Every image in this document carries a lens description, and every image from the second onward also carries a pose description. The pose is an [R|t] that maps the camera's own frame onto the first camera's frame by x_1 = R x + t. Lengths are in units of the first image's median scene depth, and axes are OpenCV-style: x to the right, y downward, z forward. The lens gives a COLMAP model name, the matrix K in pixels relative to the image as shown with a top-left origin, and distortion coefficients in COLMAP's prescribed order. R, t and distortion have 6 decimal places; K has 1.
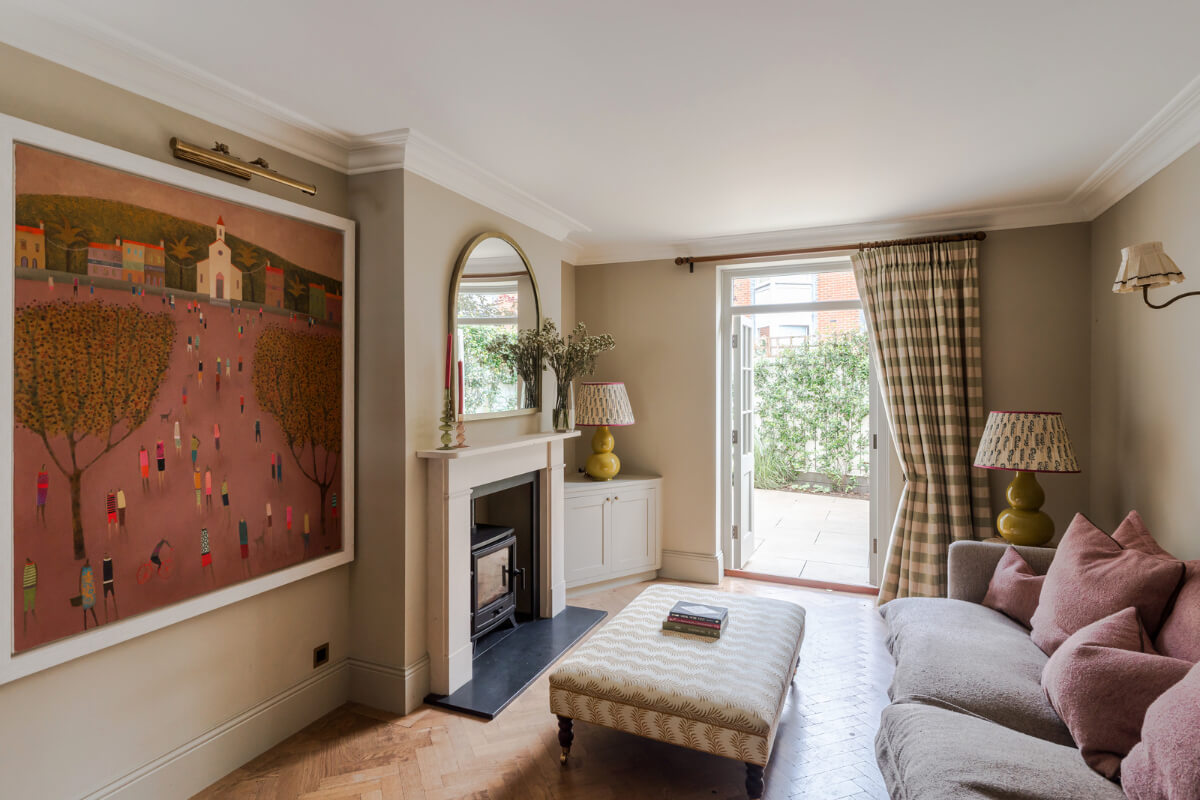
lens RADIAL K [[637.0, 0, 597.7], [0, 637.0, 378.8], [0, 0, 1]] dist [0.002358, 0.001835]
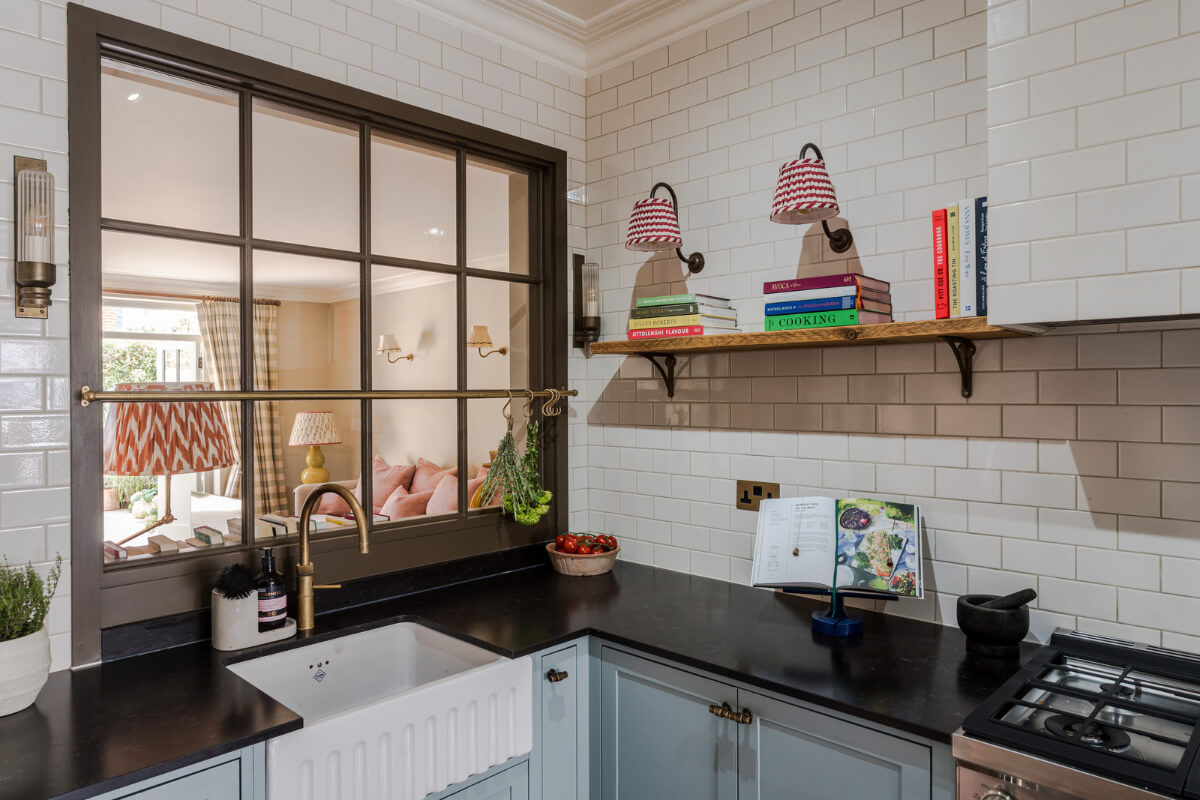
lens RADIAL K [[768.1, 0, 600.0], [0, 768.1, 400.0], [0, 0, 1]] dist [0.000399, 0.000943]
pose [[0.346540, -0.016425, 0.937891, -1.275494], [0.001055, 0.999853, 0.017120, -0.020638], [-0.938034, -0.004943, 0.346507, -0.575102]]
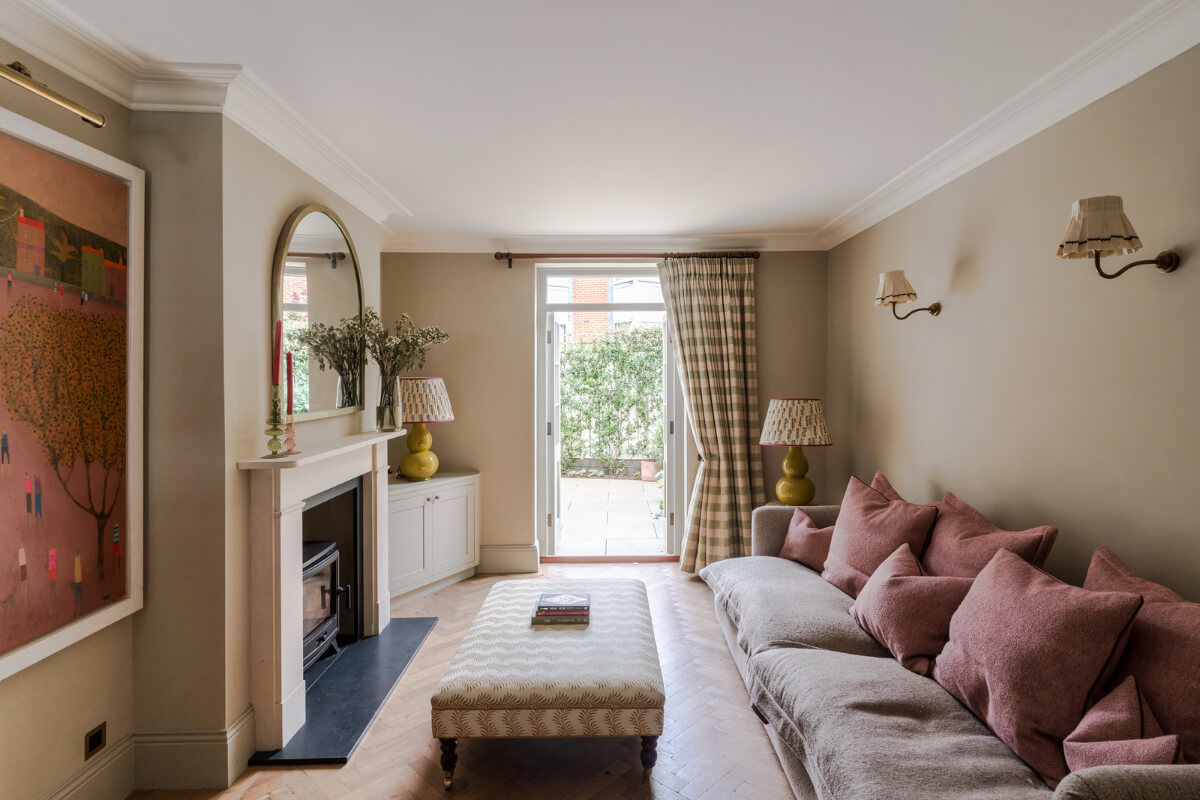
lens RADIAL K [[608.1, 0, 625.0], [0, 608.1, 374.3], [0, 0, 1]] dist [-0.003806, 0.000331]
pose [[0.902486, -0.003395, 0.430705, -0.175671], [0.002938, 0.999994, 0.001725, 0.001136], [-0.430709, -0.000292, 0.902491, 0.084097]]
